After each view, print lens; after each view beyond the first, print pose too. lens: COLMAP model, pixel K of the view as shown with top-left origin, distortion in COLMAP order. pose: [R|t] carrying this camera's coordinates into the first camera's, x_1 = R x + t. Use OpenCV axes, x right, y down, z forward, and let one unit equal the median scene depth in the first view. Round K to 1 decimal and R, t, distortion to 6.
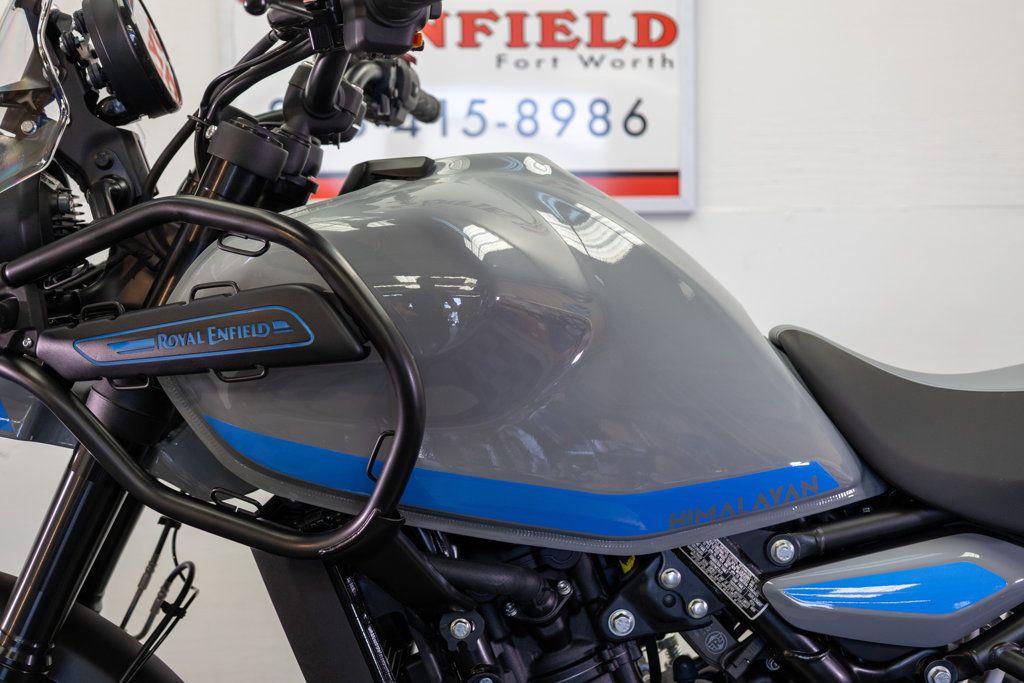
lens RADIAL K [[1465.2, 0, 512.0], [0, 1465.2, 341.5], [0, 0, 1]] dist [0.018577, 0.001080]
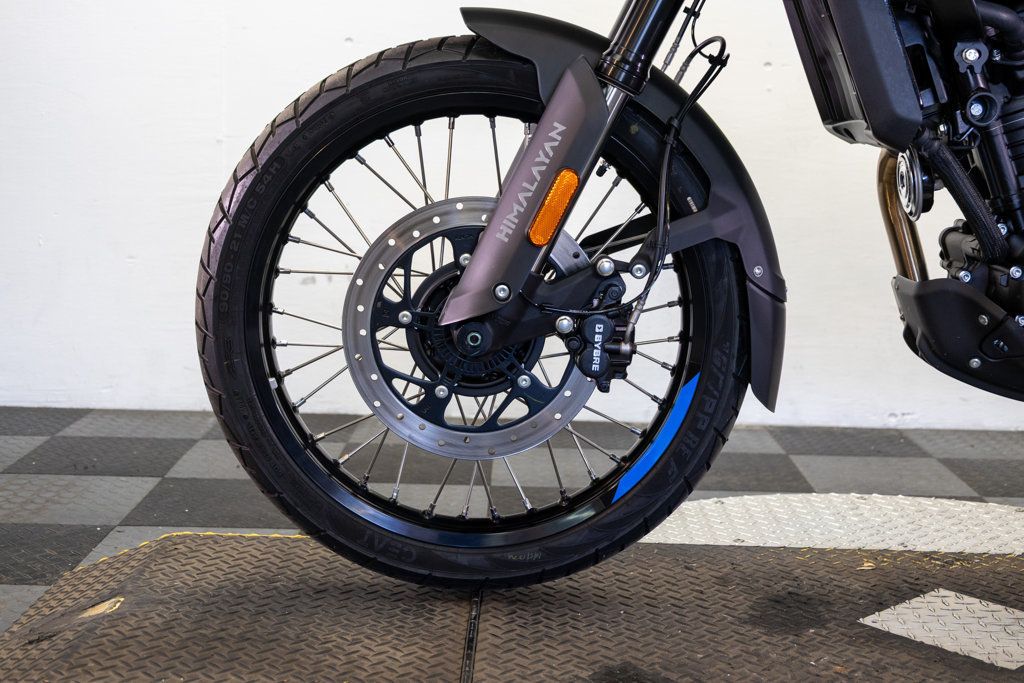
lens RADIAL K [[1465.2, 0, 512.0], [0, 1465.2, 341.5], [0, 0, 1]] dist [0.018577, 0.001080]
pose [[0.997159, 0.047543, -0.058418, -0.334441], [-0.040300, 0.992021, 0.119460, 0.290589], [0.063631, -0.116766, 0.991119, -0.340957]]
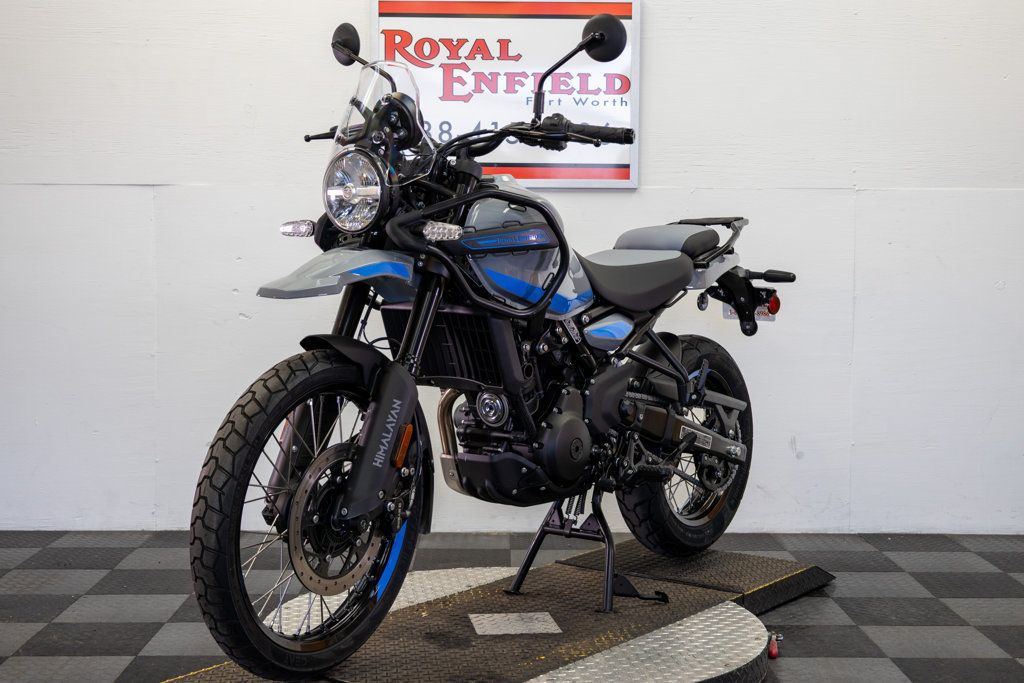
lens RADIAL K [[1499.6, 0, 507.6], [0, 1499.6, 341.2], [0, 0, 1]] dist [0.013813, 0.004937]
pose [[0.998153, 0.023166, -0.056160, 0.162491], [-0.021406, 0.999267, 0.031739, 0.088274], [0.056854, -0.030478, 0.997917, -1.753997]]
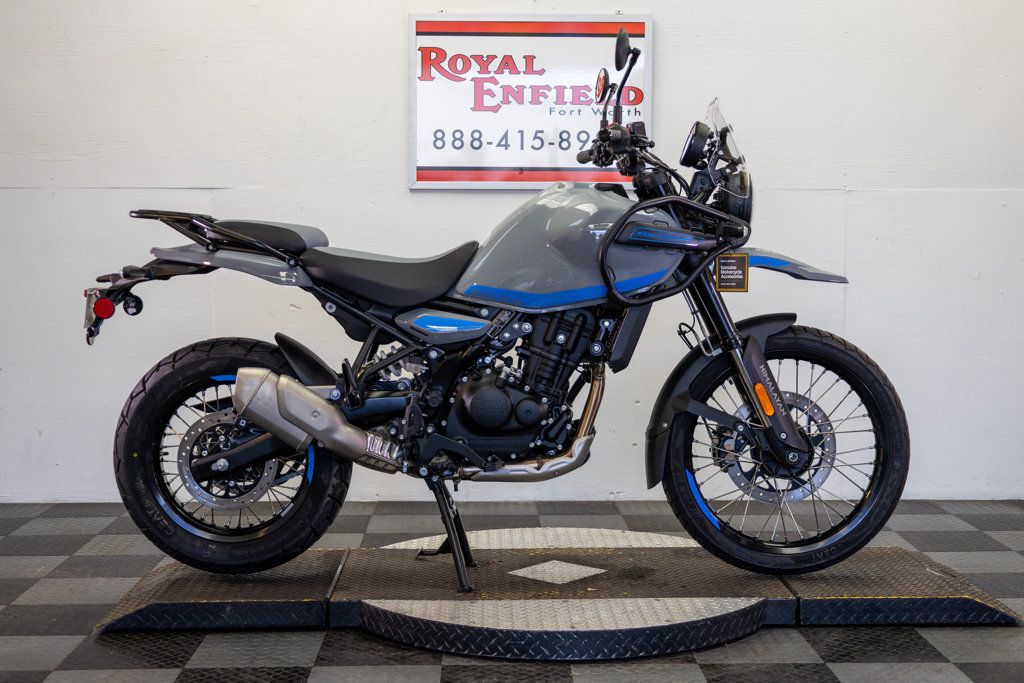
lens RADIAL K [[1517.0, 0, 512.0], [0, 1517.0, 341.5], [0, 0, 1]] dist [0.007260, 0.114090]
pose [[0.999115, 0.018023, -0.037998, 0.047350], [-0.016583, 0.999145, 0.037879, 0.085468], [0.038649, -0.037215, 0.998560, -2.229662]]
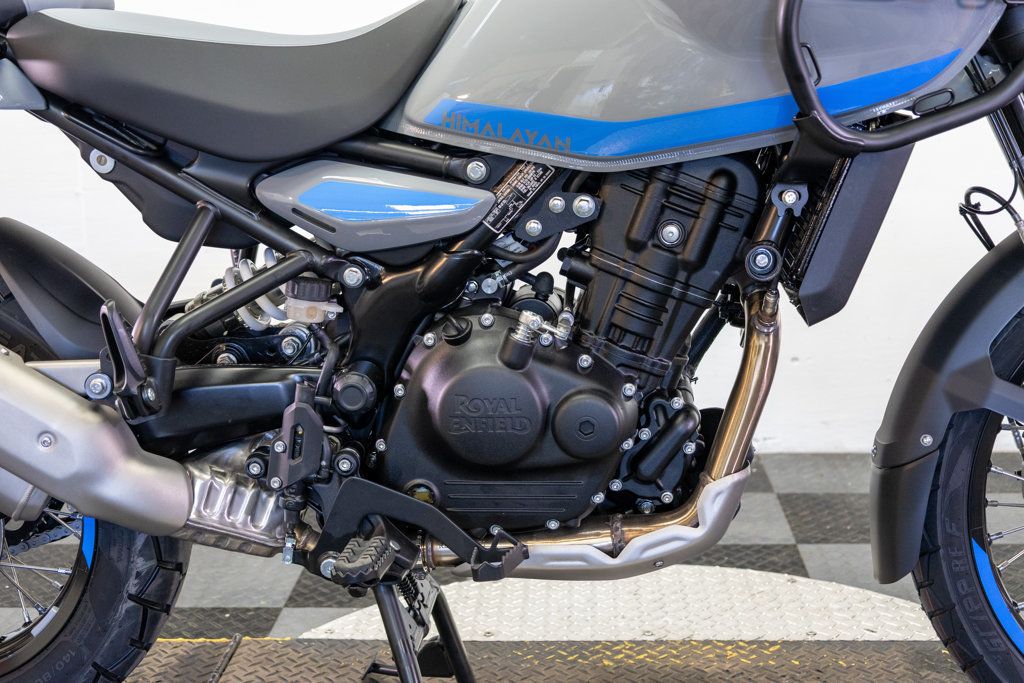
lens RADIAL K [[1465.2, 0, 512.0], [0, 1465.2, 341.5], [0, 0, 1]] dist [0.018577, 0.001080]
pose [[0.993528, 0.022206, -0.111396, 0.035790], [-0.001758, 0.983593, 0.180394, 0.066912], [0.113574, -0.179031, 0.977266, -0.315109]]
